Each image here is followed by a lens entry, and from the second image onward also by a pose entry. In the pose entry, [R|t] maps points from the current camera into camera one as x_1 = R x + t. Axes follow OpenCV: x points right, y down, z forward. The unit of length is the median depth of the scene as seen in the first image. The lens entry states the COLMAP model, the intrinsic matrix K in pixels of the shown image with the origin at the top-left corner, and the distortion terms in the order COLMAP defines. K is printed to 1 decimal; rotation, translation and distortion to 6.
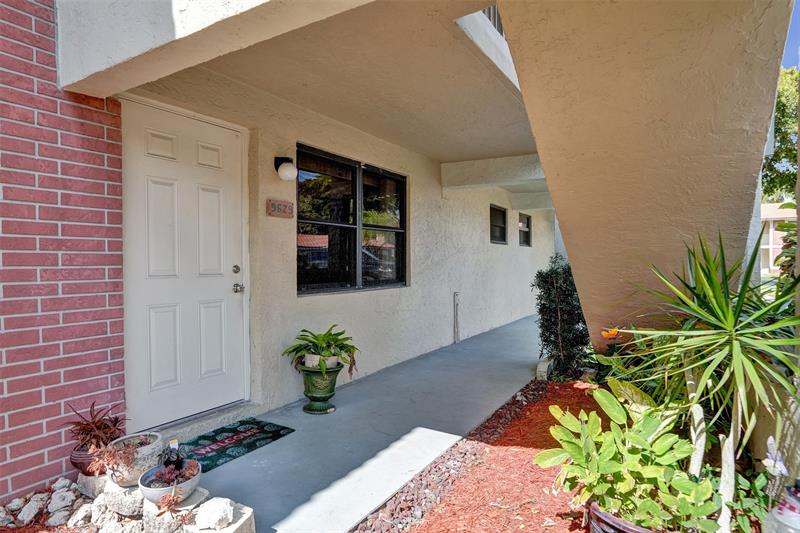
lens RADIAL K [[461.6, 0, 397.2], [0, 461.6, 265.1], [0, 0, 1]] dist [-0.002119, -0.000101]
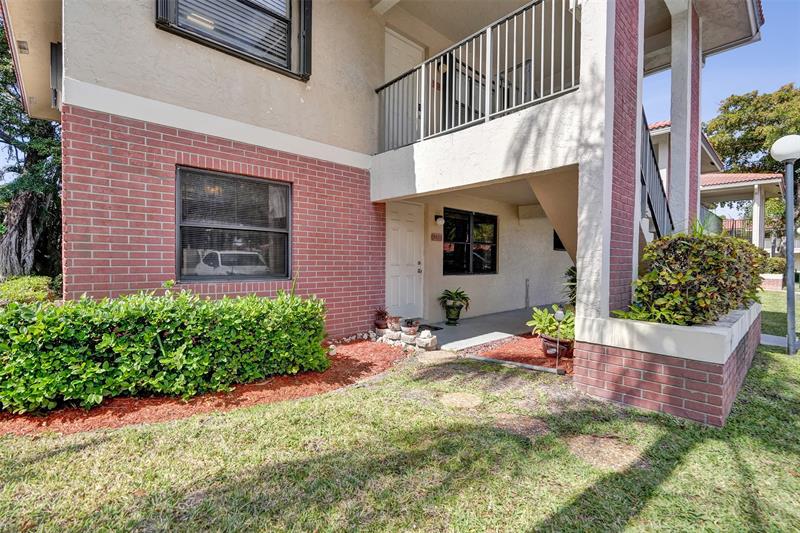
lens RADIAL K [[370.6, 0, 393.6], [0, 370.6, 266.7], [0, 0, 1]] dist [-0.032600, 0.004525]
pose [[0.957978, 0.014246, -0.286489, 0.075350], [-0.011886, 0.999880, 0.009973, 0.010361], [0.286596, -0.006149, 0.958032, -0.860399]]
